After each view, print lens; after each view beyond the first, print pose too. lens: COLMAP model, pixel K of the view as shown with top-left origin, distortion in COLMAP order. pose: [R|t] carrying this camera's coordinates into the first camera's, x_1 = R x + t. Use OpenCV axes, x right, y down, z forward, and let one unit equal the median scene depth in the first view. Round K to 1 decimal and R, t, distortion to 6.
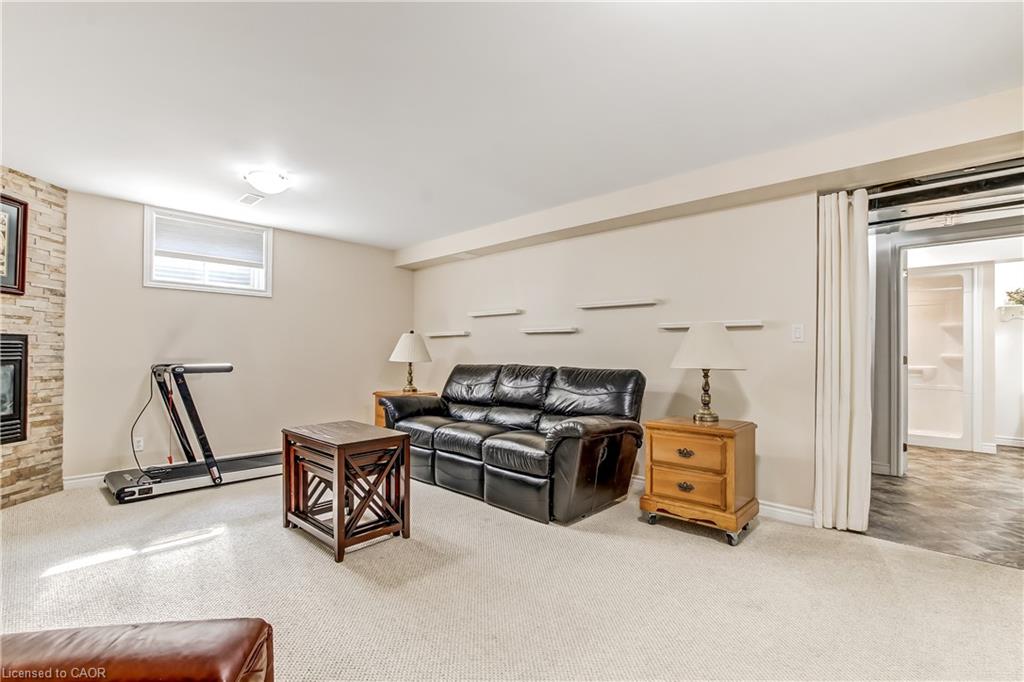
lens RADIAL K [[467.9, 0, 509.8], [0, 467.9, 348.5], [0, 0, 1]] dist [-0.014672, 0.000301]
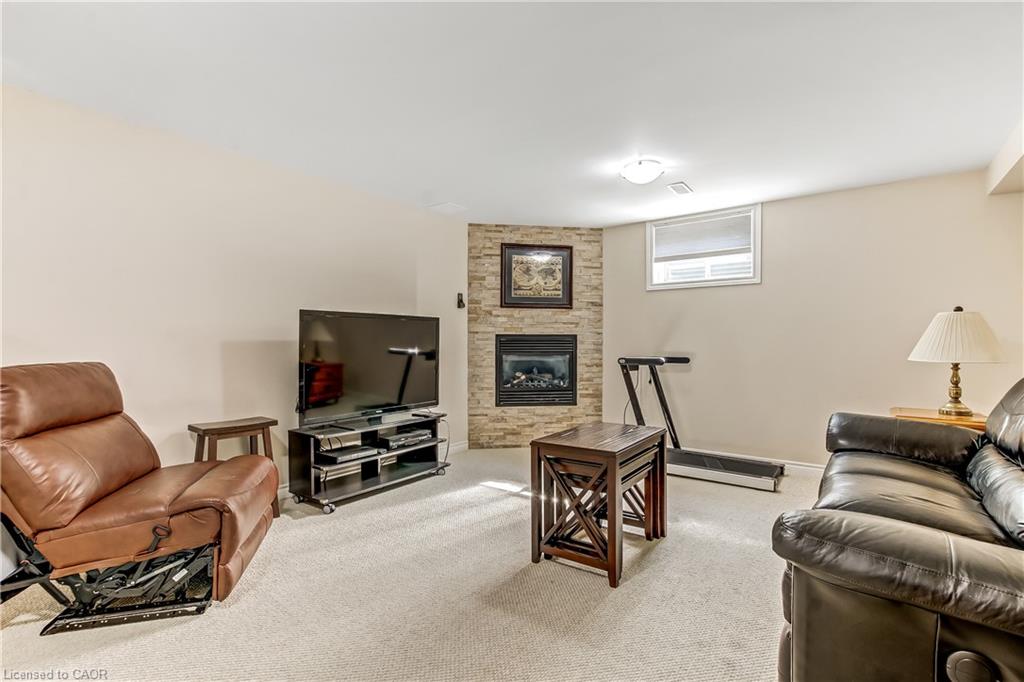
lens RADIAL K [[467.9, 0, 504.4], [0, 467.9, 347.5], [0, 0, 1]] dist [-0.014672, 0.000301]
pose [[0.106307, 0.000058, -0.994333, 0.403605], [0.009456, 0.999955, 0.001070, 0.007328], [0.994288, -0.009516, 0.106302, 0.571250]]
